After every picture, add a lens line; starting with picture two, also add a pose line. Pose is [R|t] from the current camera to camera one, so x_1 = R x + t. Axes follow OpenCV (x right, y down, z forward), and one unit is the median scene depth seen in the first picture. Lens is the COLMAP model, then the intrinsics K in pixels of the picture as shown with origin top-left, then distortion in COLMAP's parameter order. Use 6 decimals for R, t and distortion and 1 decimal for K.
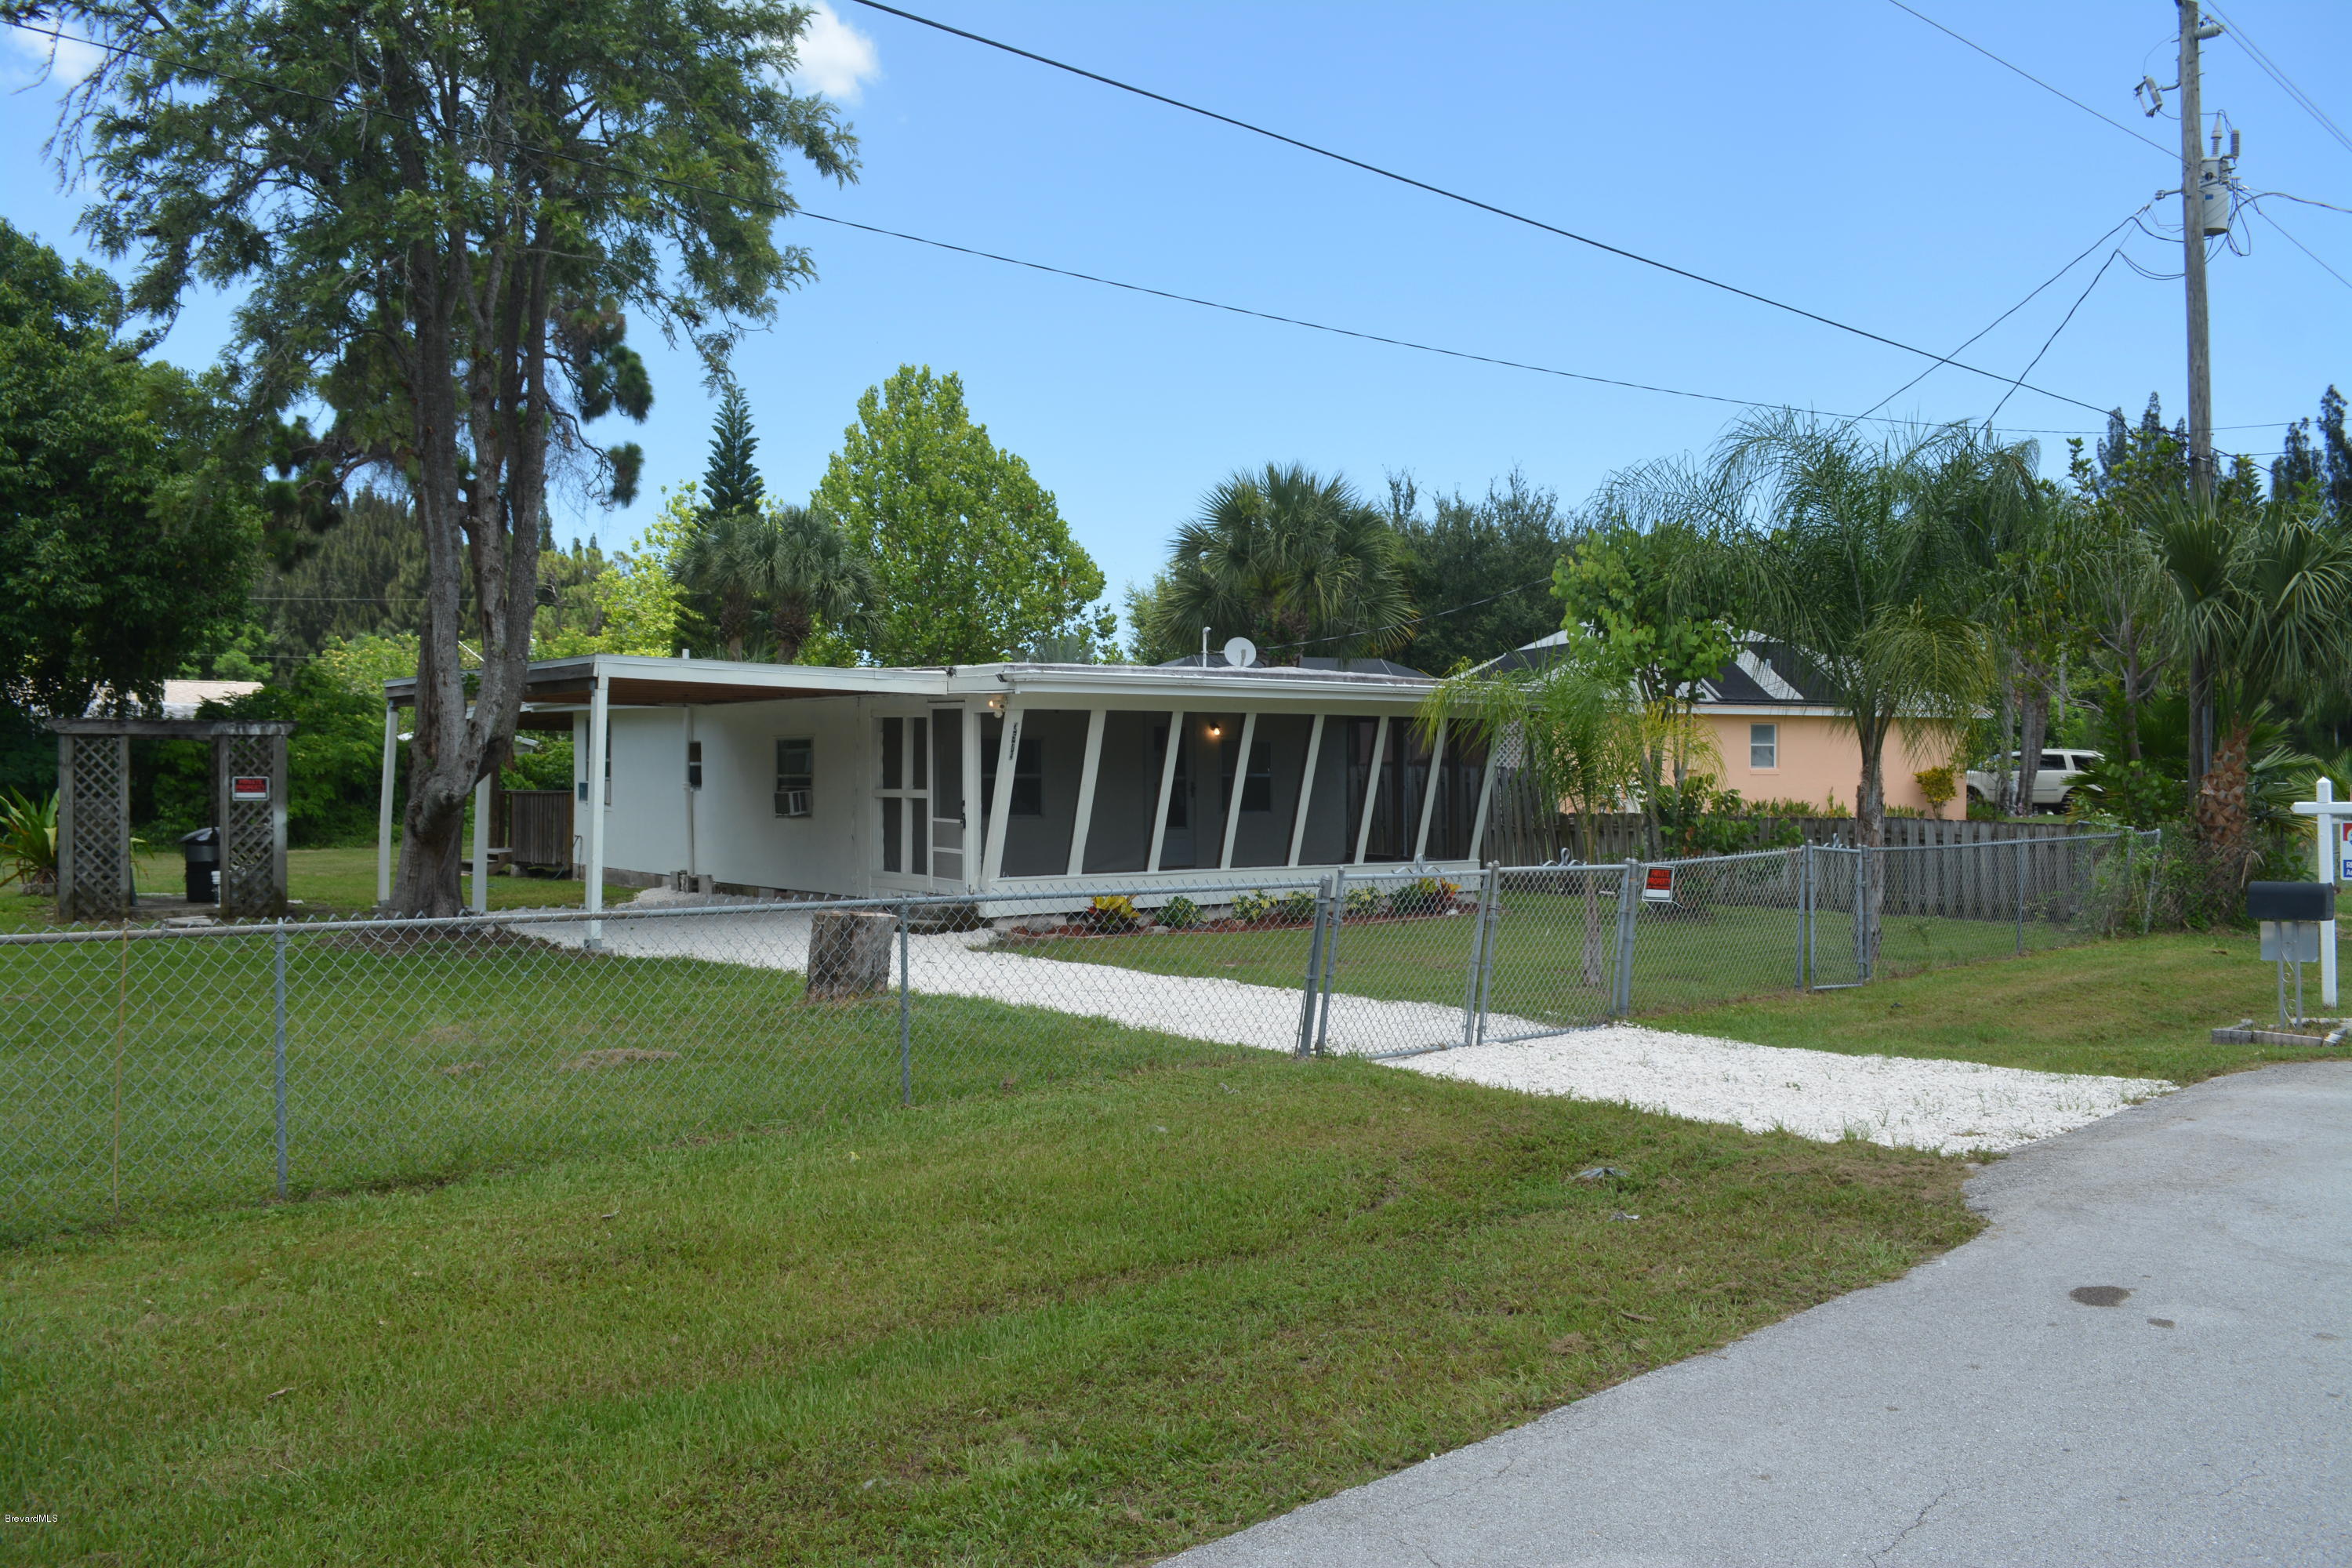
lens RADIAL K [[1702.7, 0, 1176.0], [0, 1702.7, 784.0], [0, 0, 1]] dist [-0.075707, -0.001087]
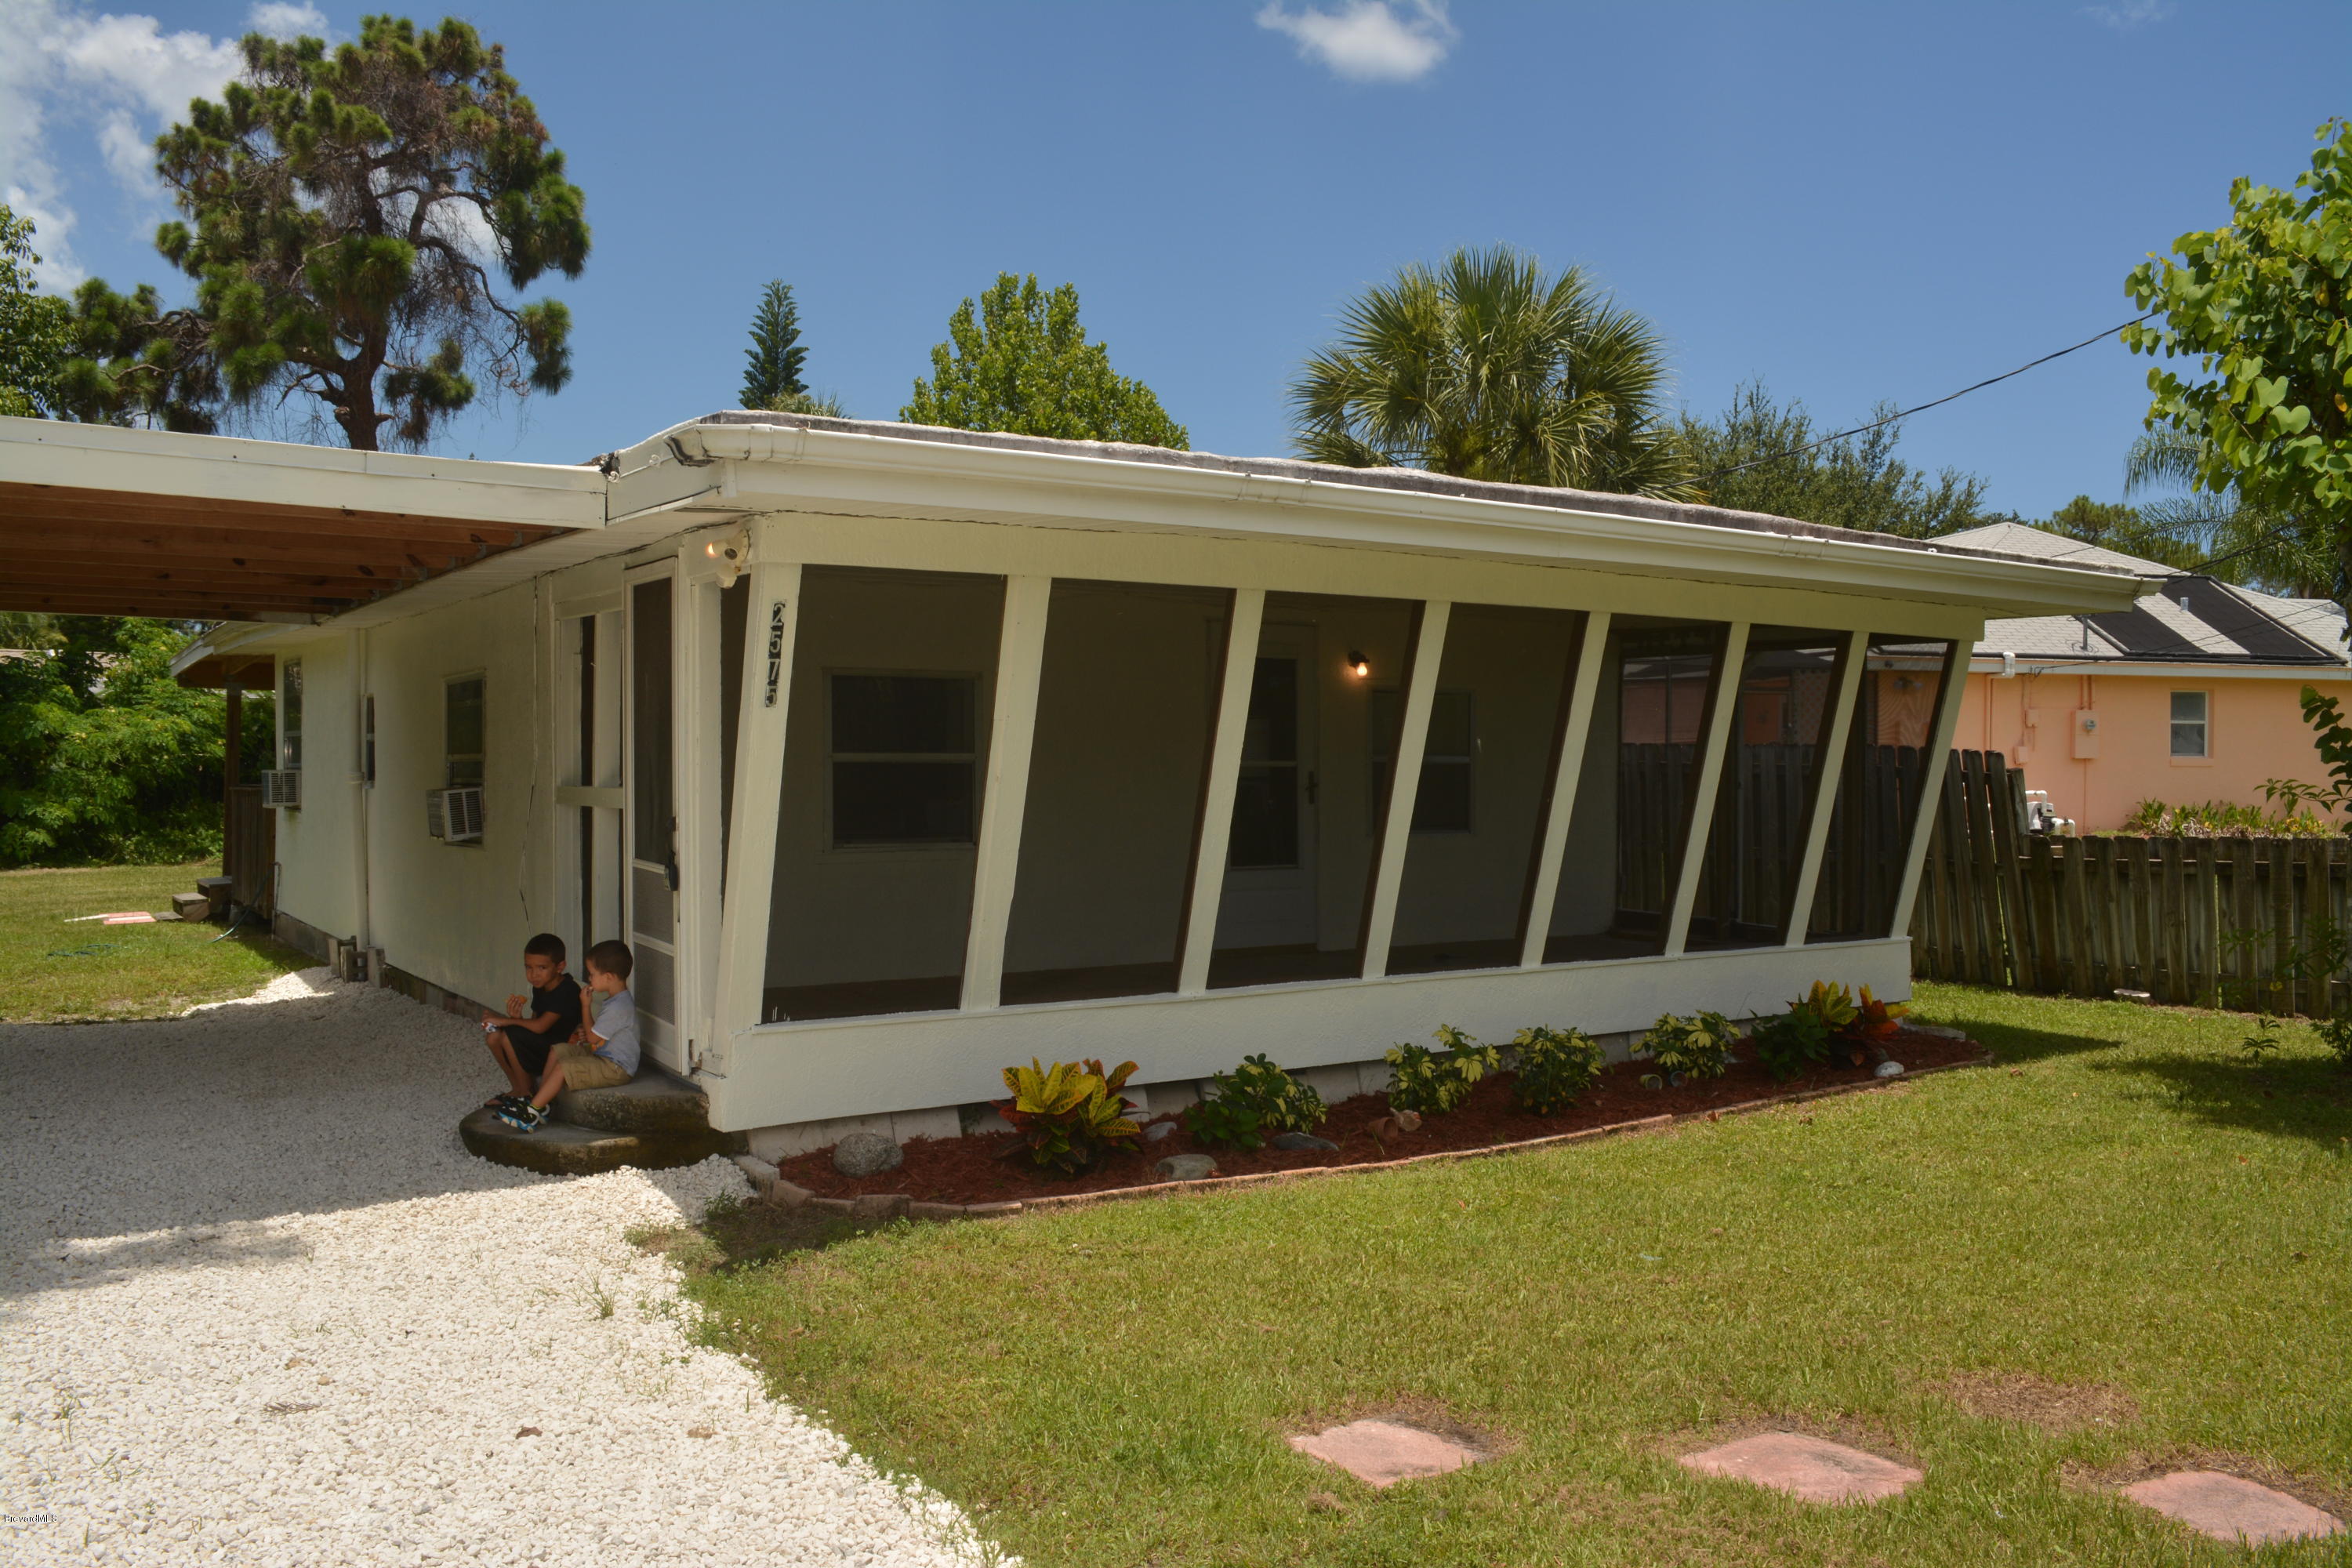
lens RADIAL K [[1783.9, 0, 1189.3], [0, 1783.9, 789.9], [0, 0, 1]] dist [-0.081288, 0.011306]
pose [[0.996336, 0.003043, -0.085468, 0.019265], [-0.002497, 0.999976, 0.006496, 0.000475], [0.085486, -0.006259, 0.996320, 0.508525]]
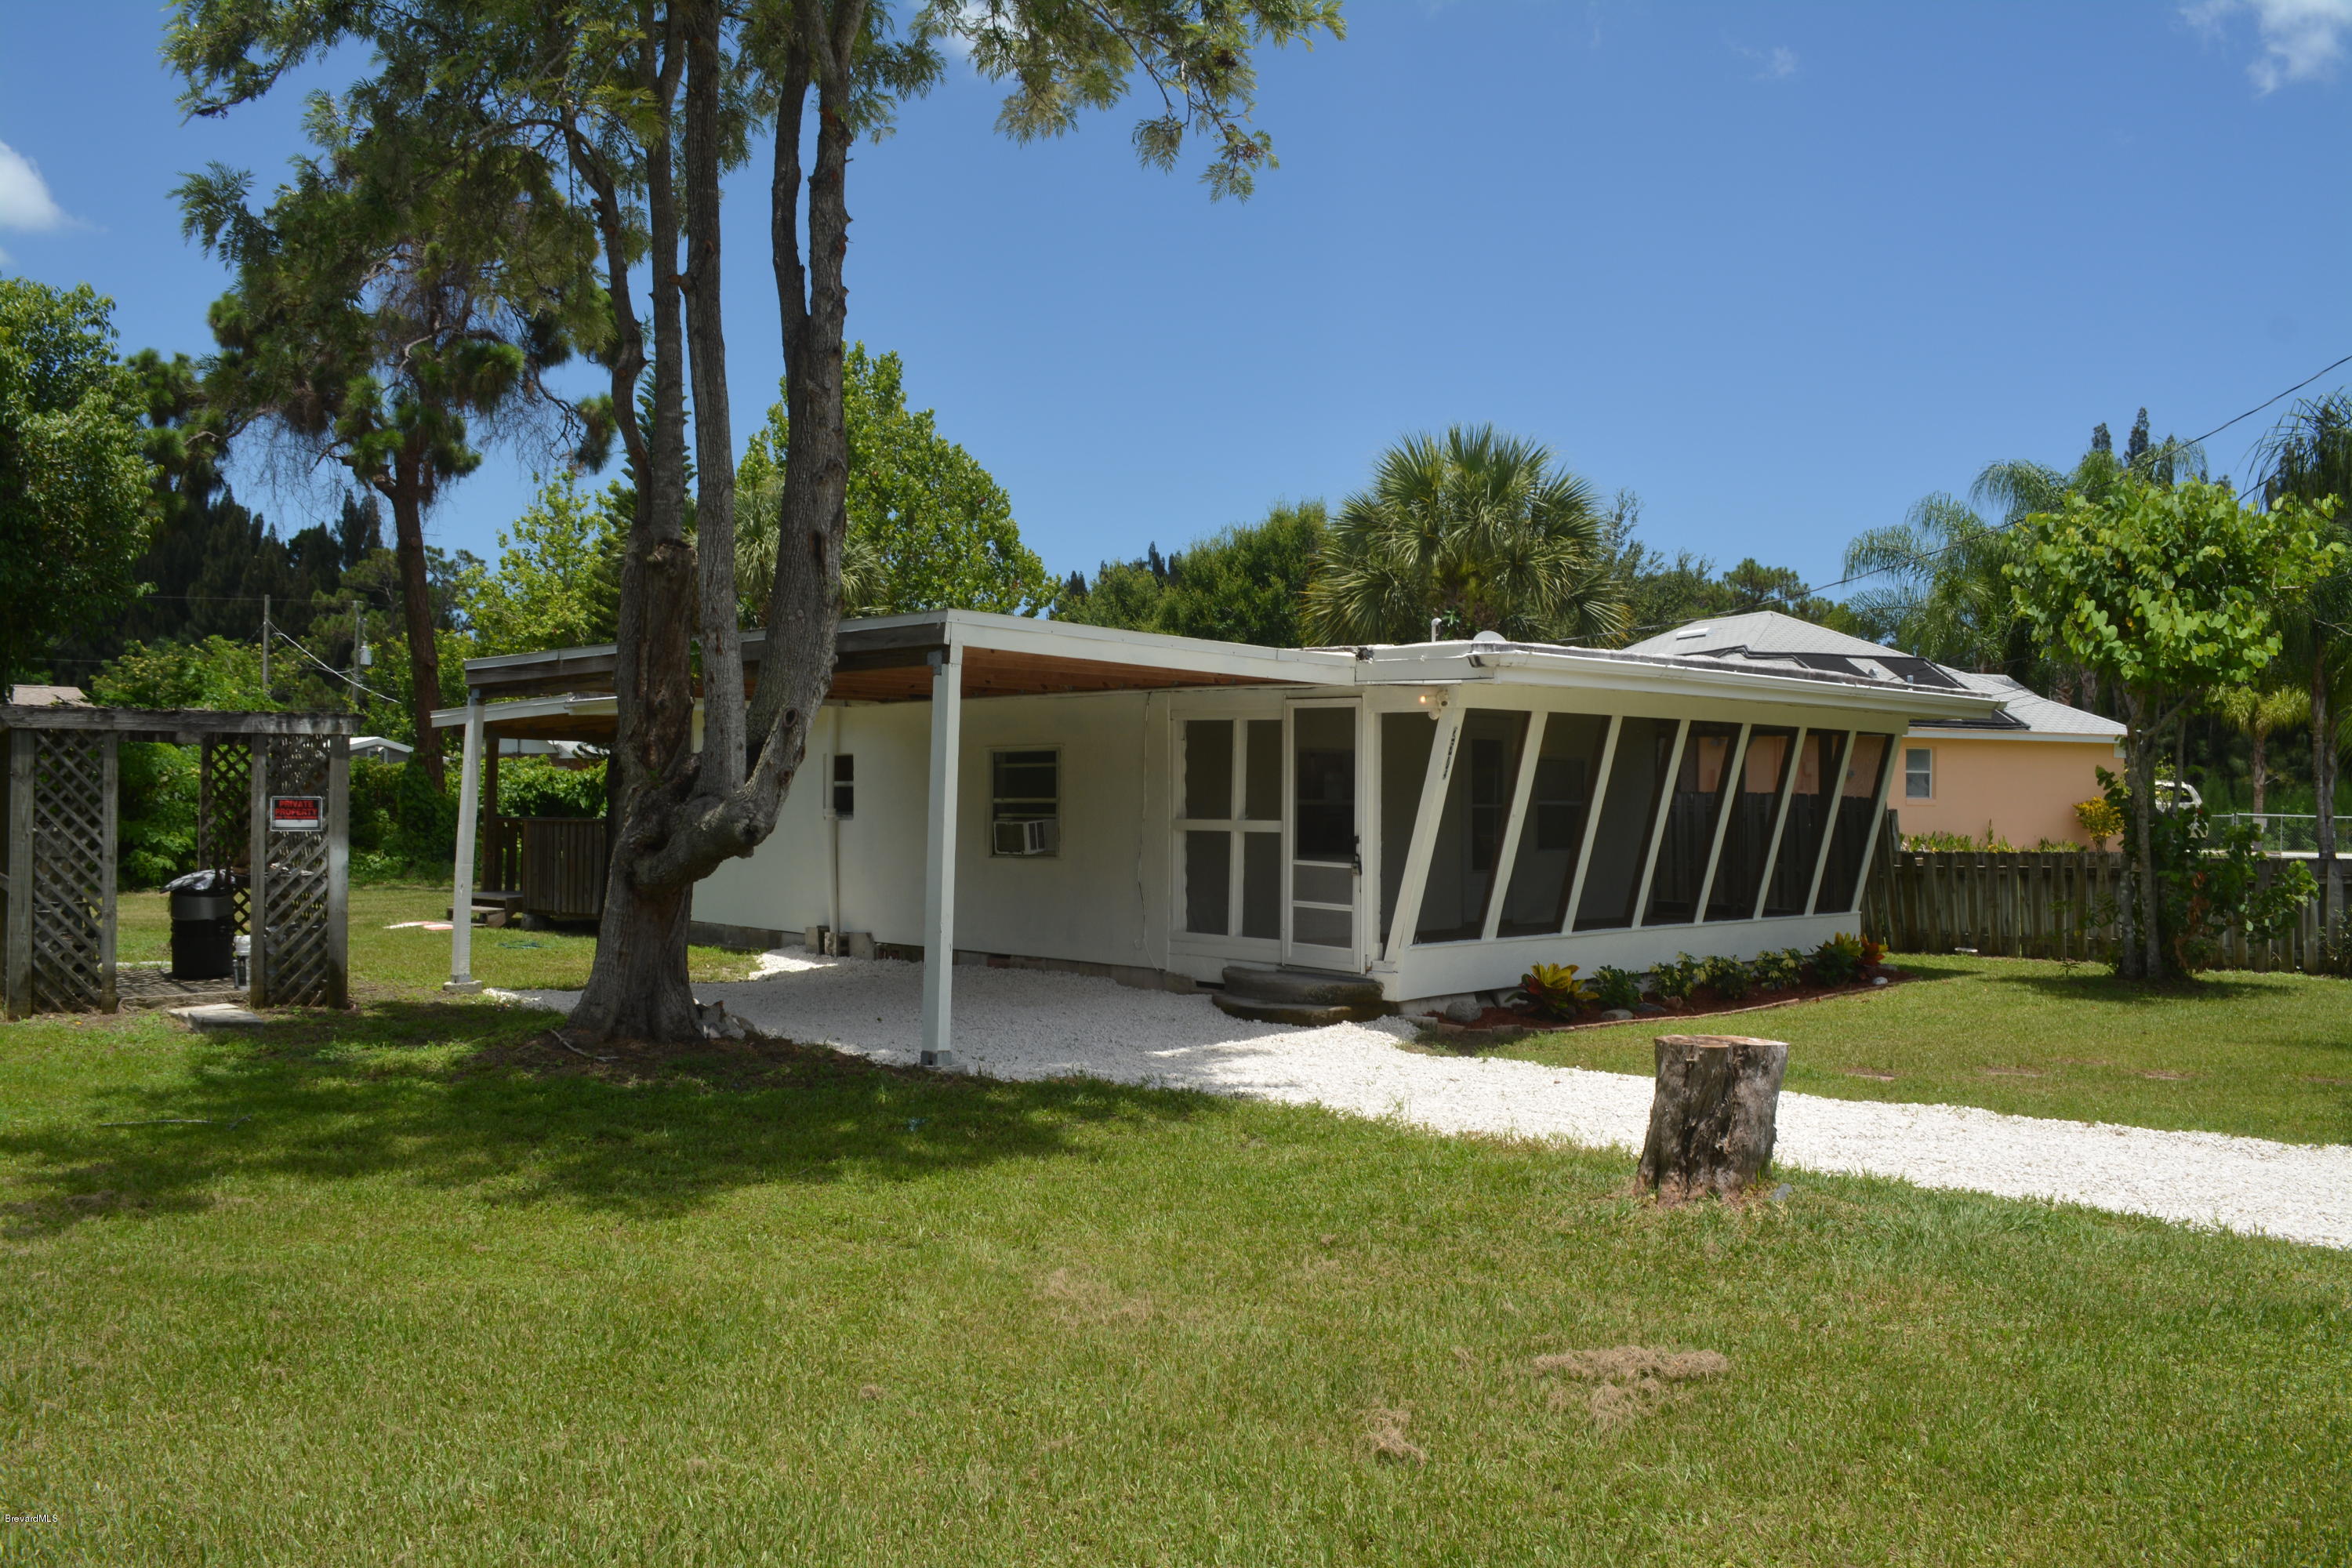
lens RADIAL K [[1783.9, 0, 1189.3], [0, 1783.9, 789.9], [0, 0, 1]] dist [-0.081288, 0.011306]
pose [[0.995595, 0.006520, 0.093534, -0.218978], [-0.005327, 0.999901, -0.013000, 0.000293], [-0.093610, 0.012445, 0.995531, 0.218002]]
